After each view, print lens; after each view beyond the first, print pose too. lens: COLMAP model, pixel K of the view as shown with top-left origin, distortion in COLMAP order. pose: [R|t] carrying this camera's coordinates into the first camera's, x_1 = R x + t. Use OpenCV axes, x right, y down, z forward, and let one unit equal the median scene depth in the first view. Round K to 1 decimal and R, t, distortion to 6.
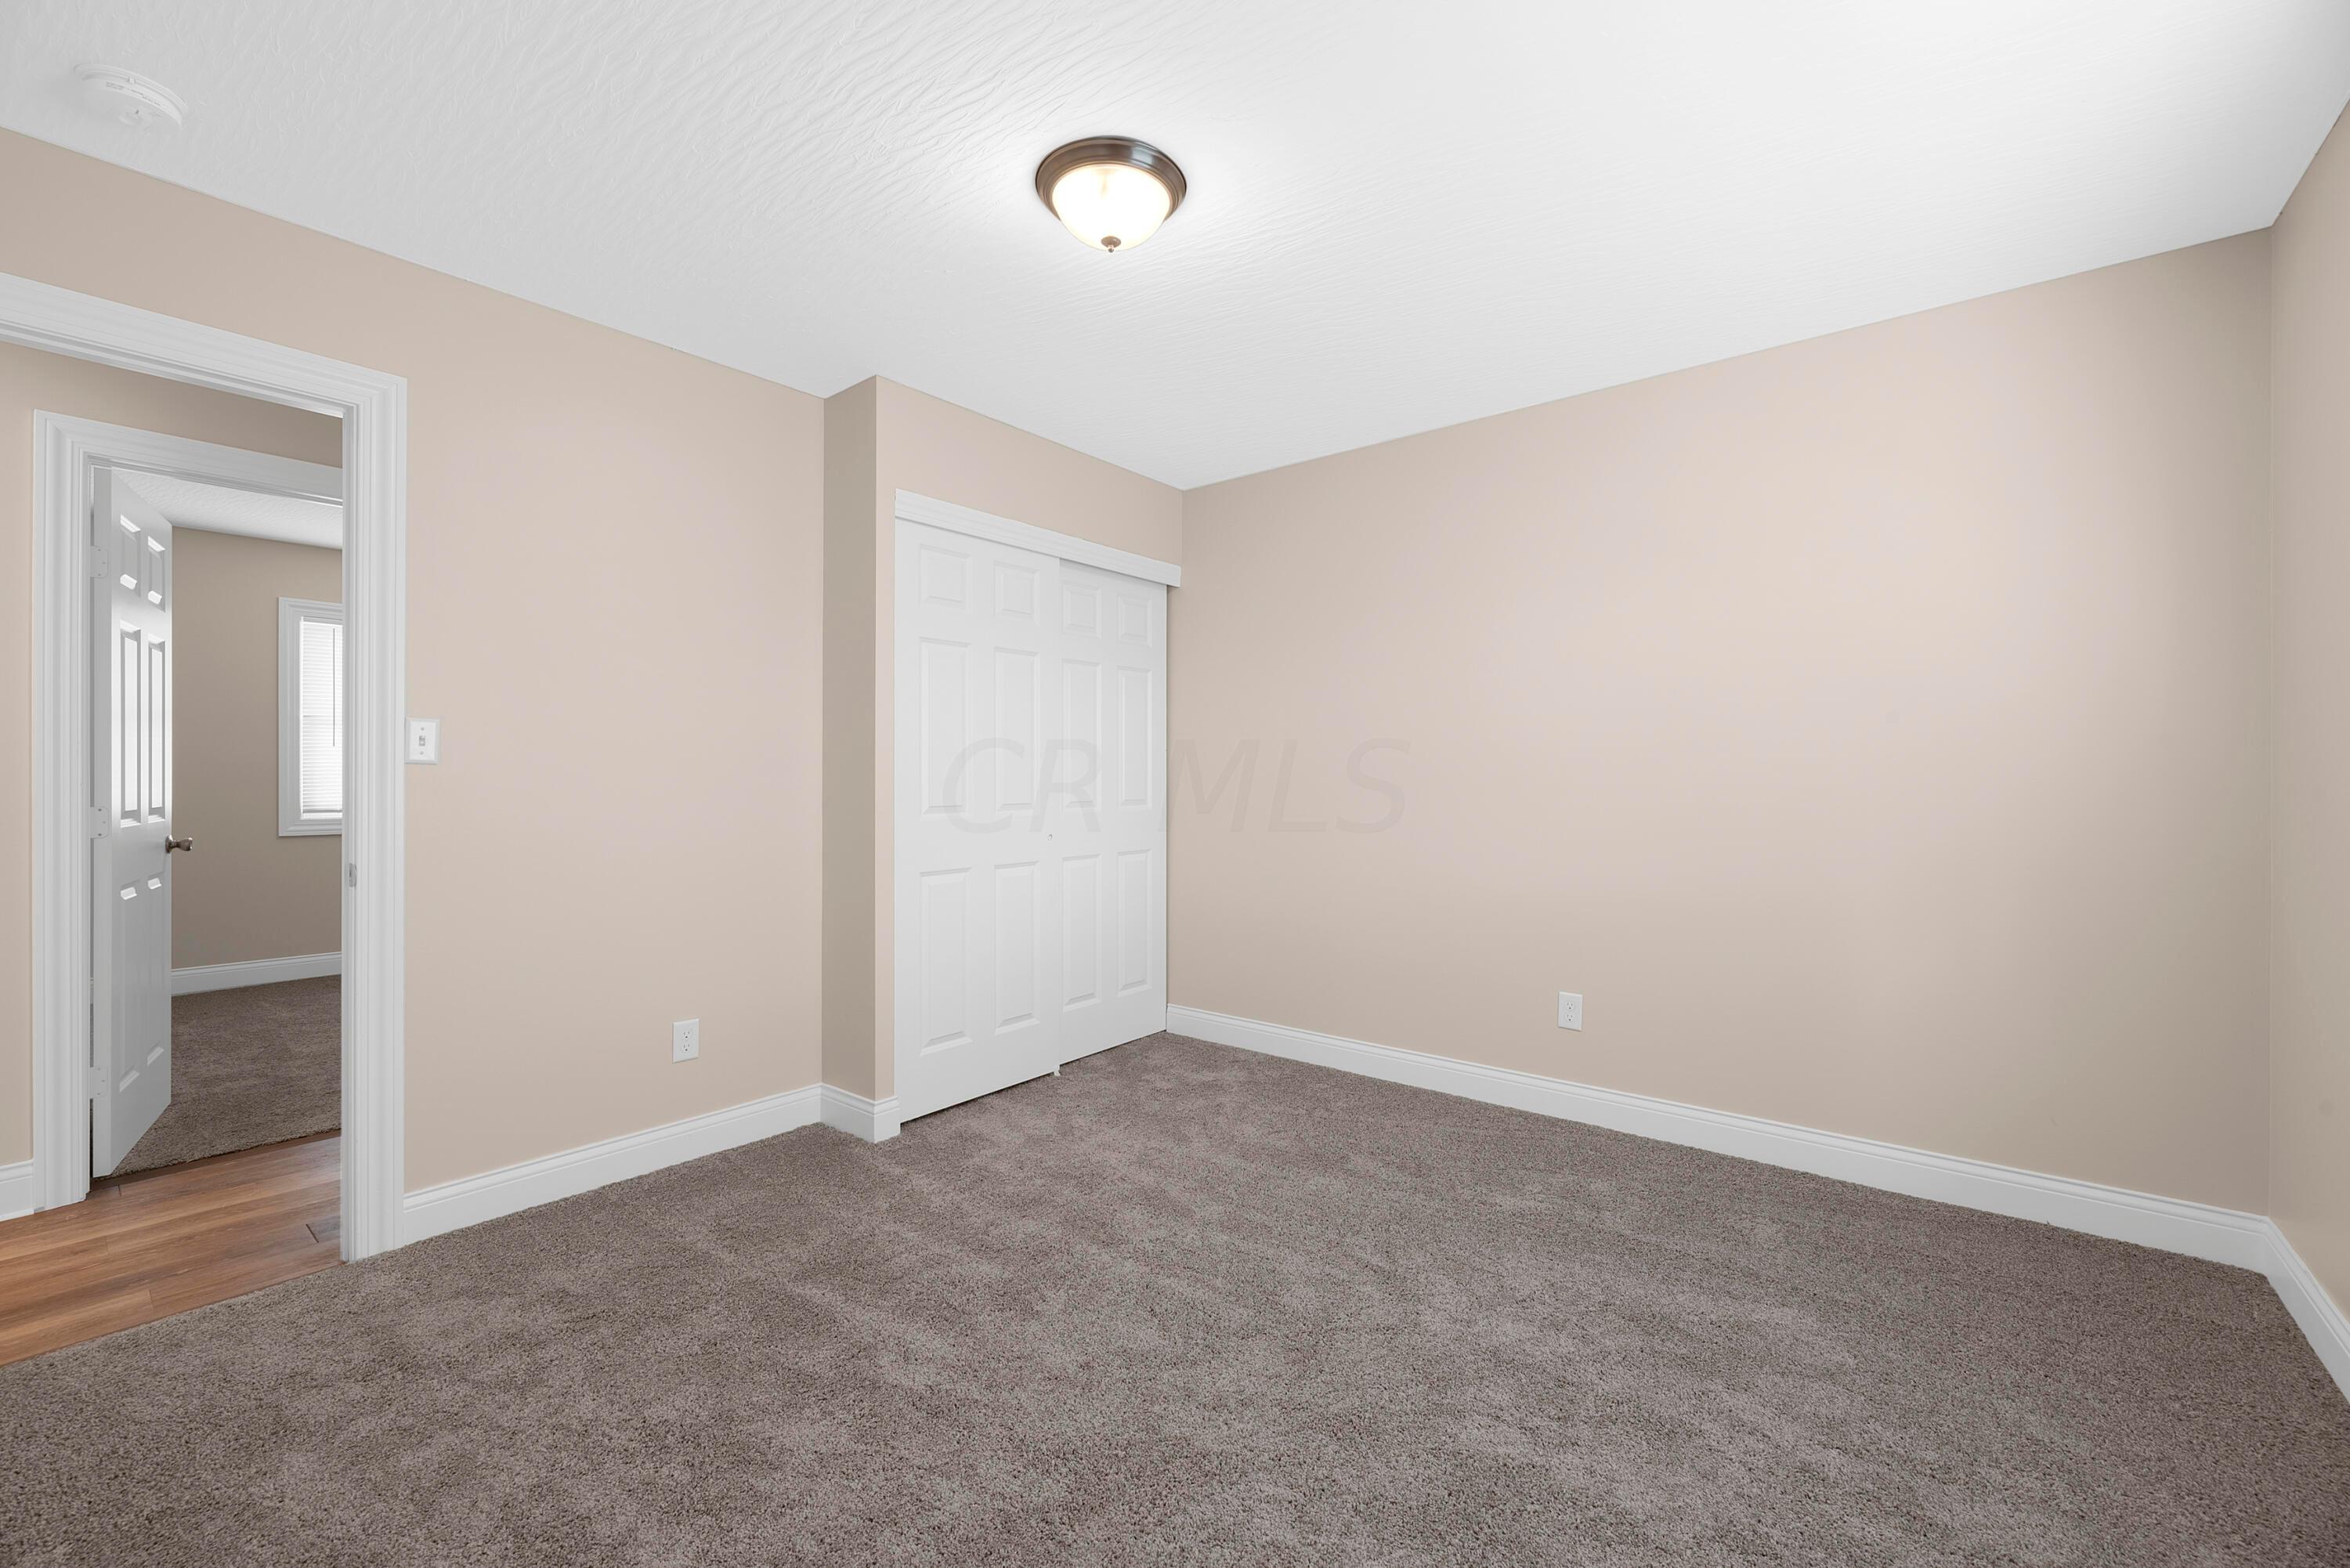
lens RADIAL K [[949.1, 0, 1150.7], [0, 949.1, 779.8], [0, 0, 1]] dist [-0.001581, -0.000147]
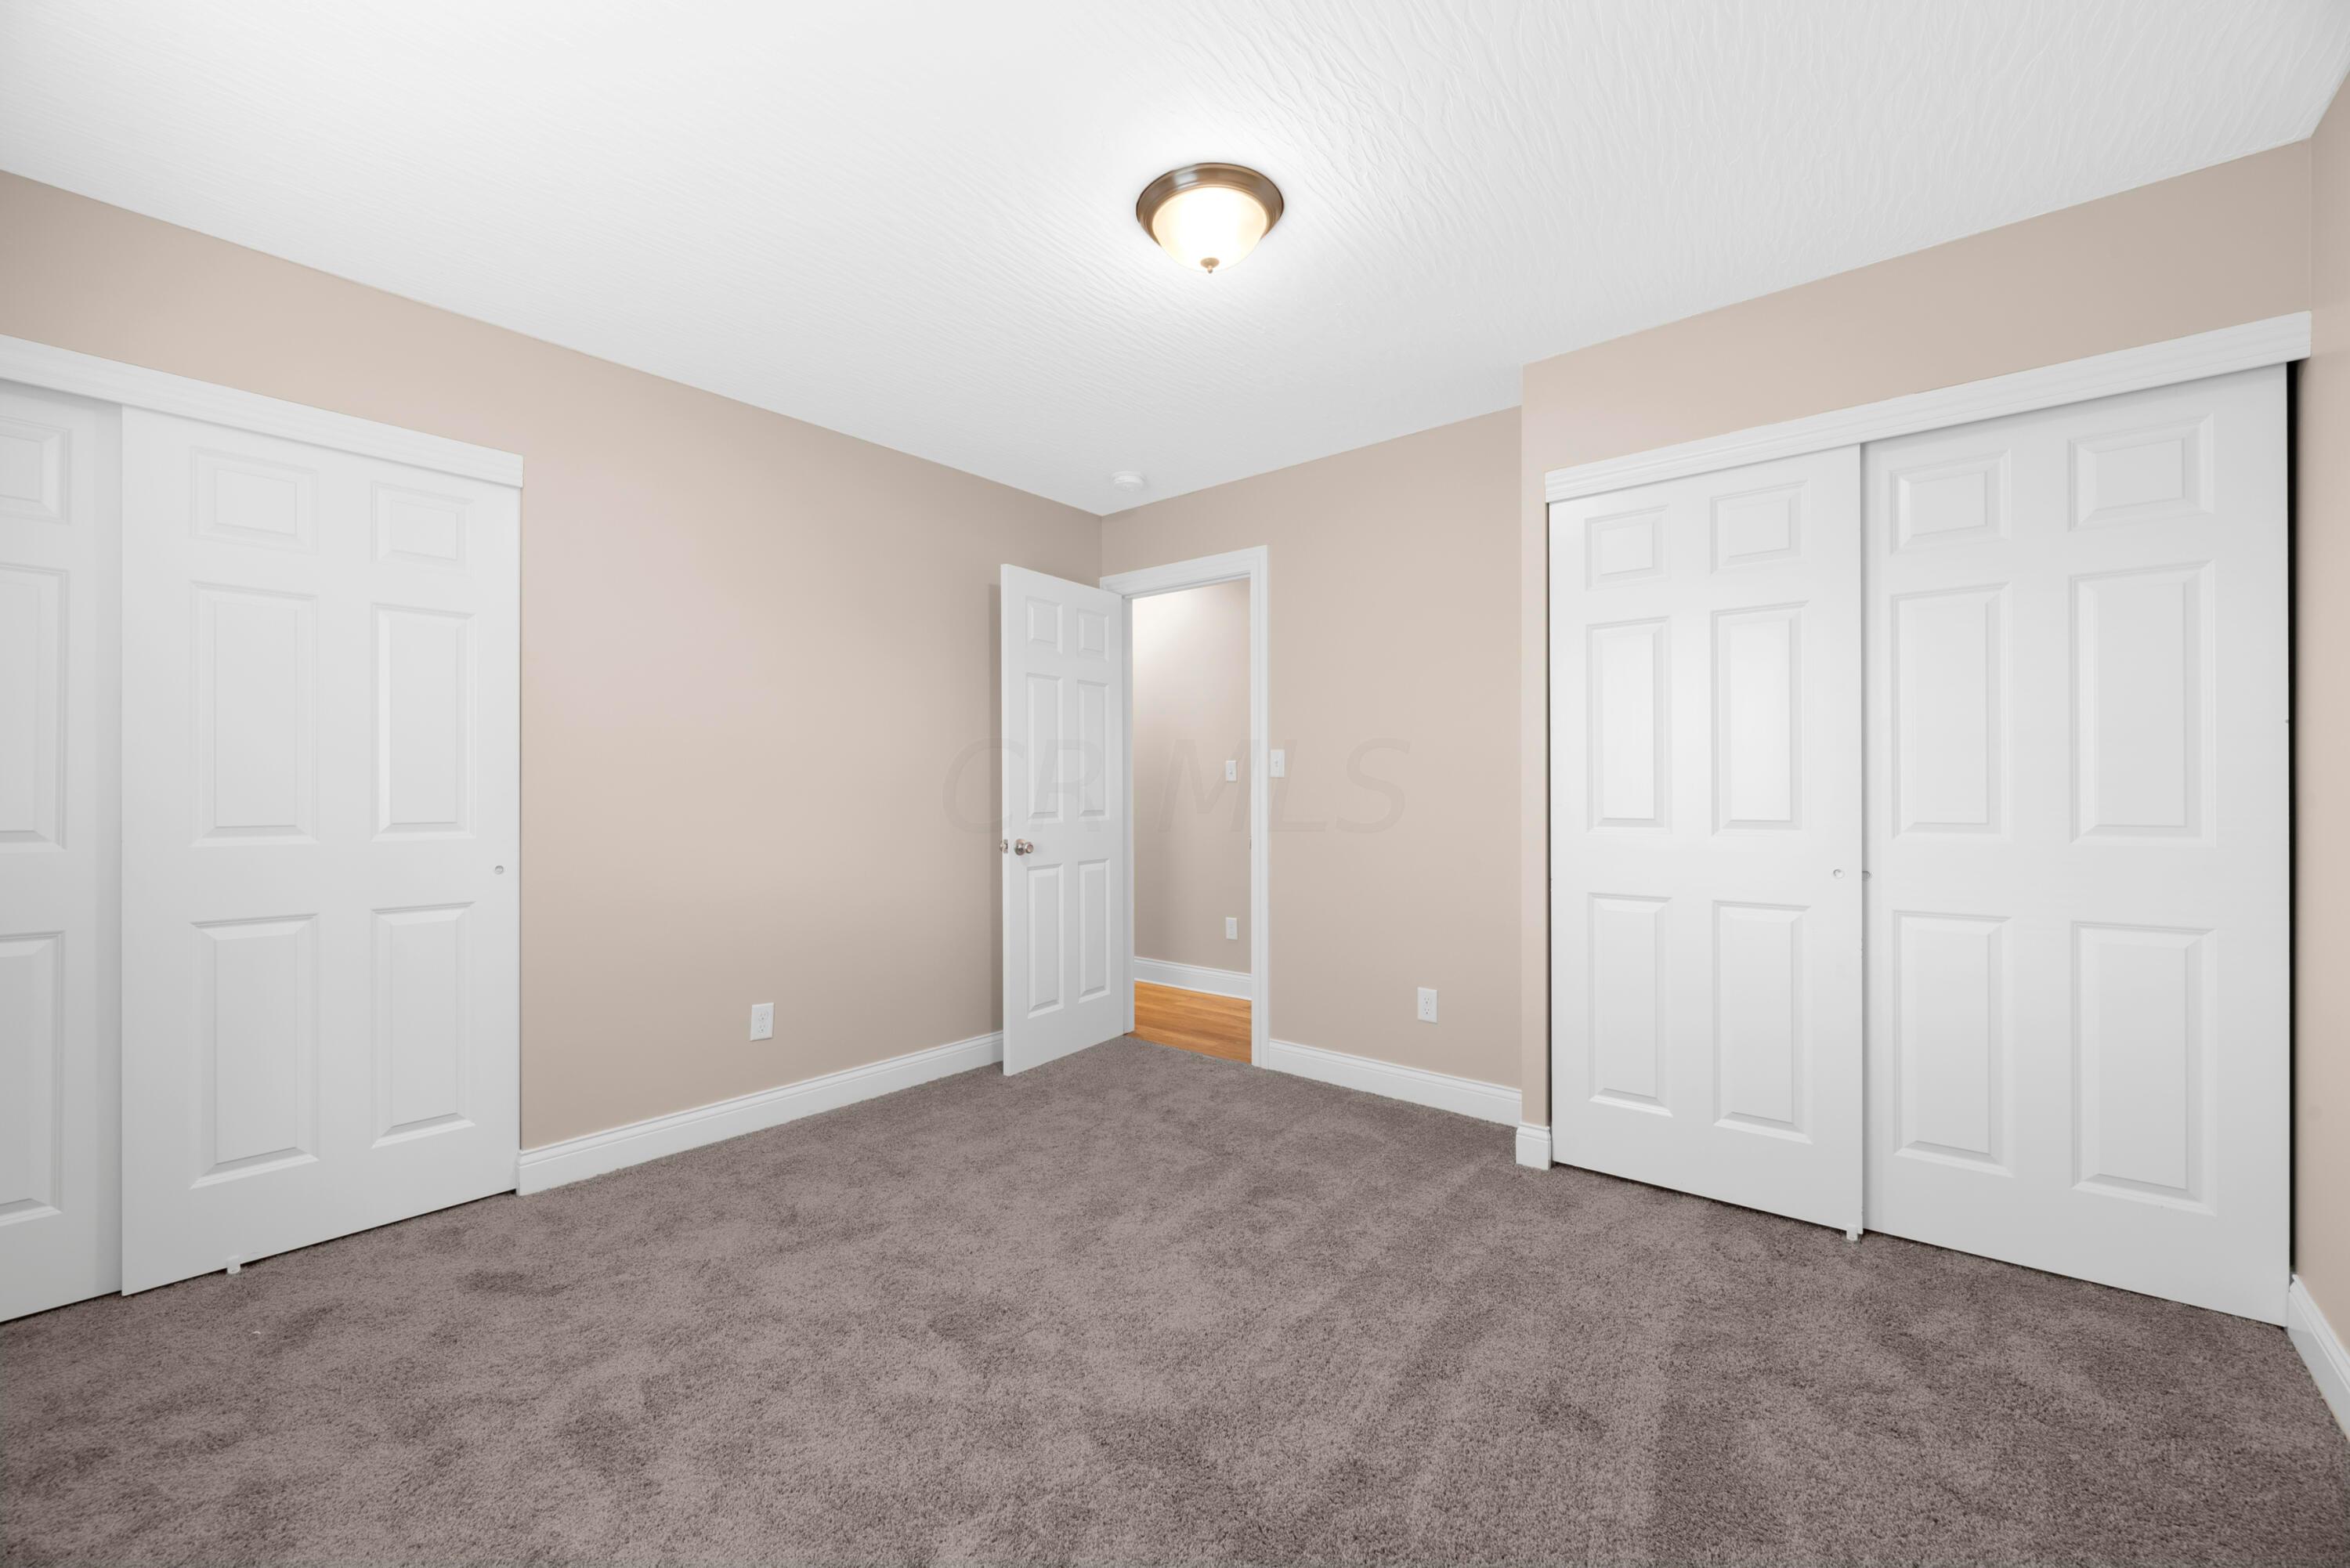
lens RADIAL K [[921.7, 0, 1183.9], [0, 921.7, 789.8], [0, 0, 1]] dist [-0.000569, -0.000023]
pose [[0.022110, -0.001981, -0.999754, 0.800388], [-0.003395, 0.999992, -0.002056, 0.007802], [0.999750, 0.003439, 0.022103, 0.801064]]
